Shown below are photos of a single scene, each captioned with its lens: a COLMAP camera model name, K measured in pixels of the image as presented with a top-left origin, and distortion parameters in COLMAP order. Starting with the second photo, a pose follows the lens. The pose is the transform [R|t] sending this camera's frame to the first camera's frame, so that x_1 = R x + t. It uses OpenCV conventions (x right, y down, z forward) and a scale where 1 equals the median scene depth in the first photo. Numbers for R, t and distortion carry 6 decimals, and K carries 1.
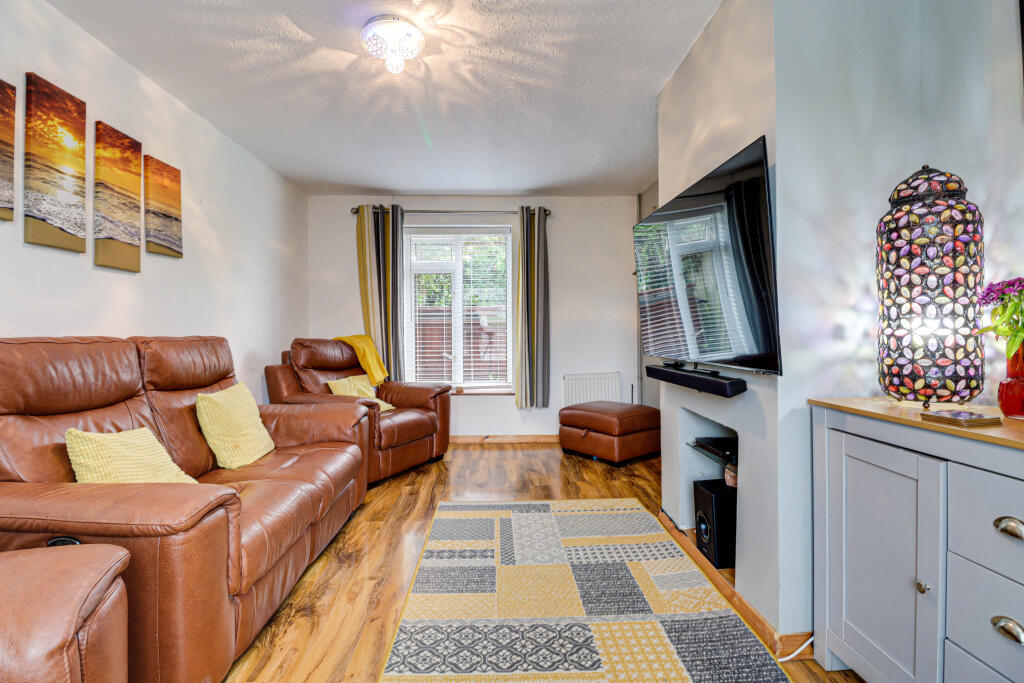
lens RADIAL K [[477.0, 0, 508.6], [0, 477.0, 337.1], [0, 0, 1]] dist [-0.000707, -0.010355]
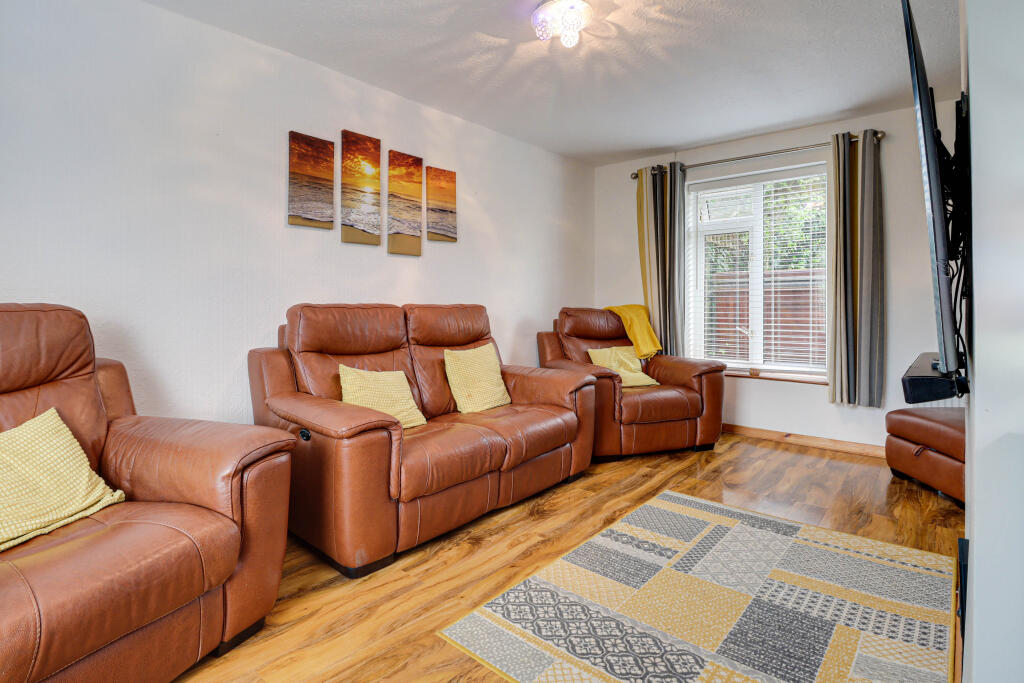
lens RADIAL K [[529.8, 0, 508.4], [0, 529.8, 304.4], [0, 0, 1]] dist [0.002943, -0.012468]
pose [[0.732920, 0.004813, -0.680298, 0.400249], [-0.009608, 0.999948, -0.003278, 0.001345], [0.680247, 0.008939, 0.732928, 0.078966]]
